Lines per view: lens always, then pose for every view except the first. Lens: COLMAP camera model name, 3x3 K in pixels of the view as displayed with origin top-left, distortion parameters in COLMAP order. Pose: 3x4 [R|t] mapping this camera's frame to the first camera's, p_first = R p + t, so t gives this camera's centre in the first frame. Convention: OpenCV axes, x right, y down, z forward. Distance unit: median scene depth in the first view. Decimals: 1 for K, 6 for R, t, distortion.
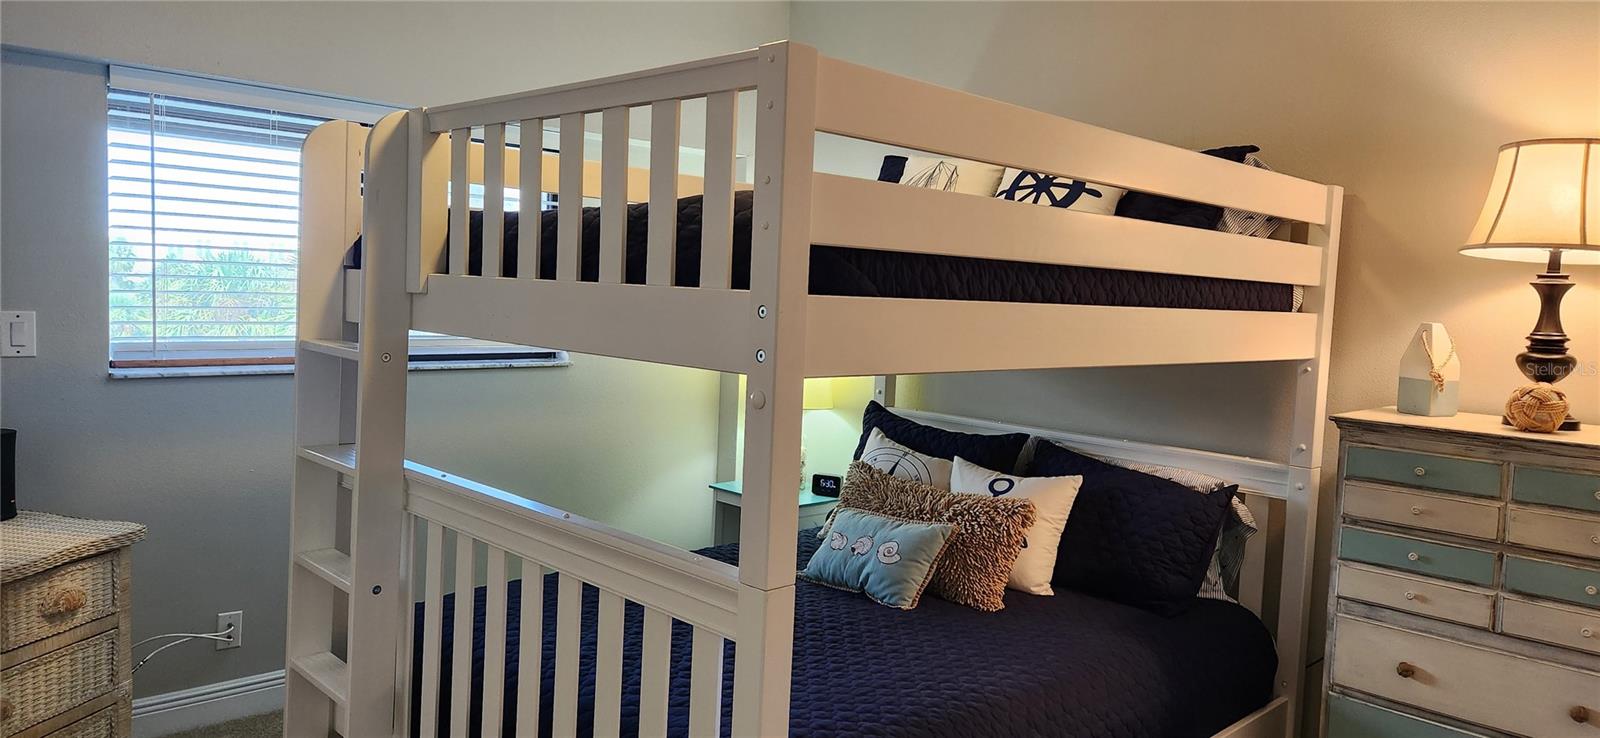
lens RADIAL K [[1059.5, 0, 801.4], [0, 1059.5, 364.9], [0, 0, 1]] dist [0.093868, -0.084310]
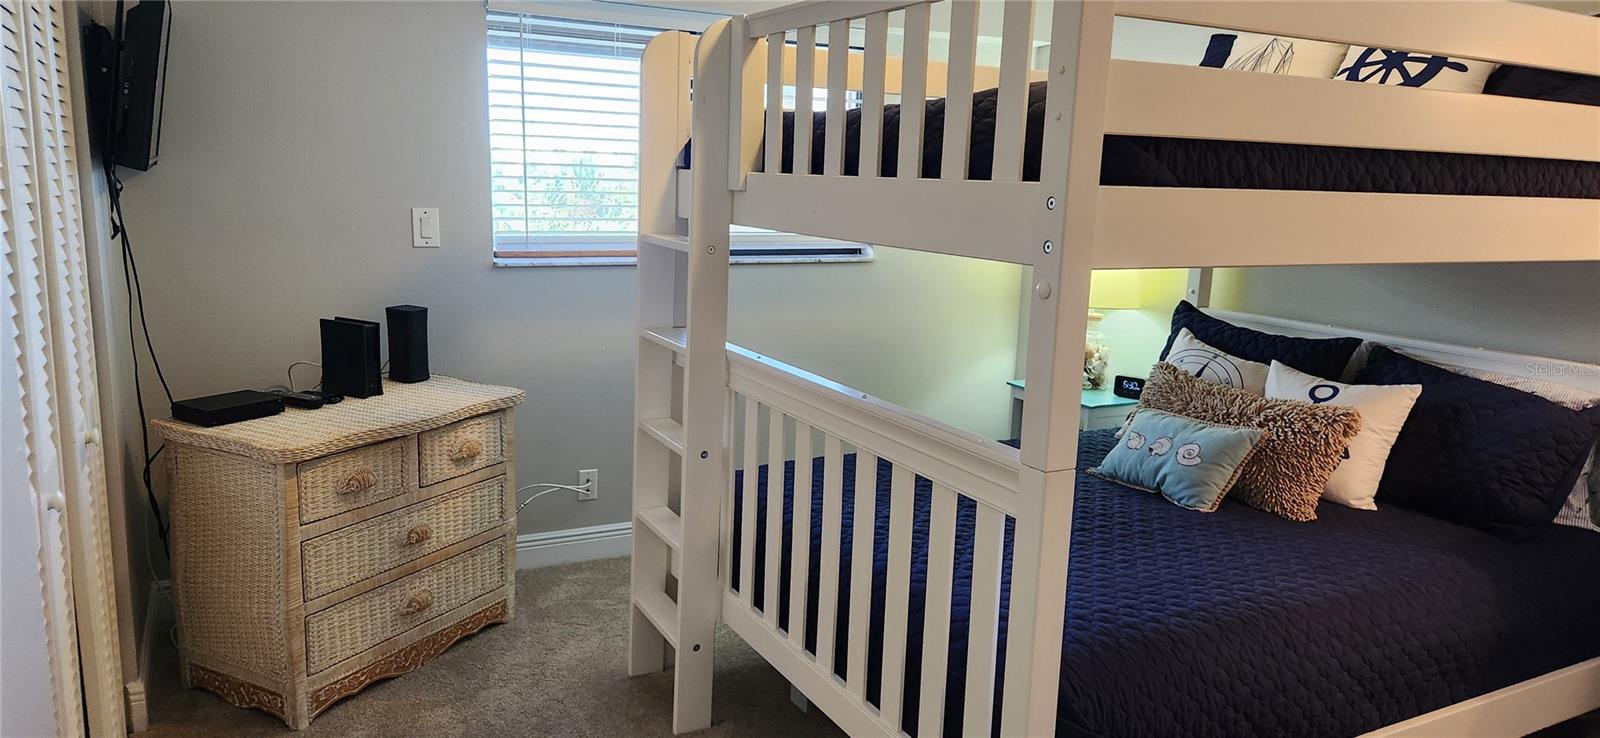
lens RADIAL K [[1067.0, 0, 810.1], [0, 1067.0, 368.7], [0, 0, 1]] dist [0.092397, -0.090235]
pose [[0.961535, 0.037918, -0.272053, 0.015786], [-0.011472, 0.995106, 0.098149, 0.005567], [0.274443, -0.091252, 0.957264, -0.039036]]
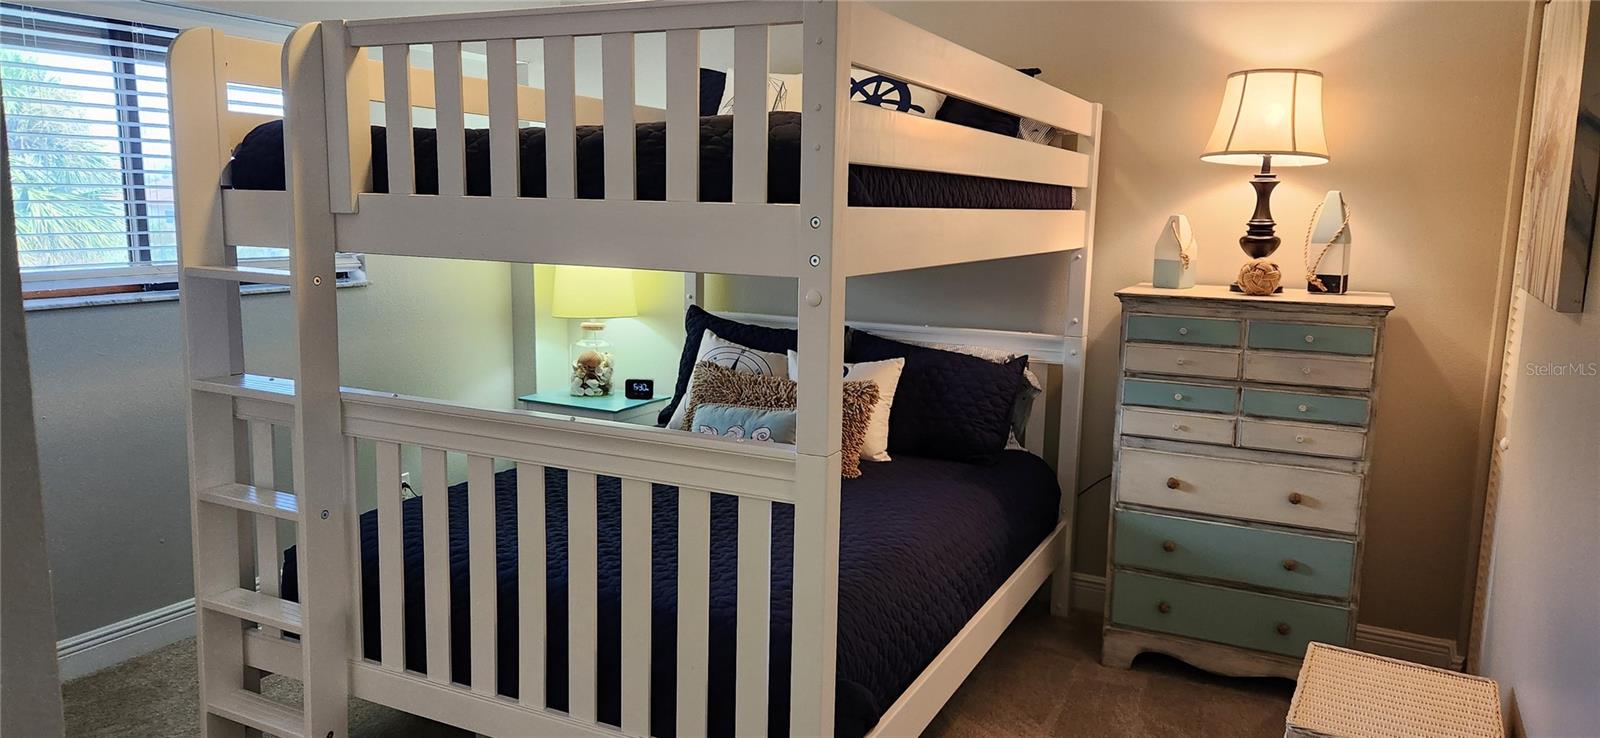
lens RADIAL K [[1059.5, 0, 801.4], [0, 1059.5, 364.9], [0, 0, 1]] dist [0.093868, -0.084310]
pose [[0.948022, -0.072276, 0.309888, -0.244095], [0.045000, 0.994527, 0.094291, -0.002464], [-0.315007, -0.075445, 0.946086, -0.065775]]
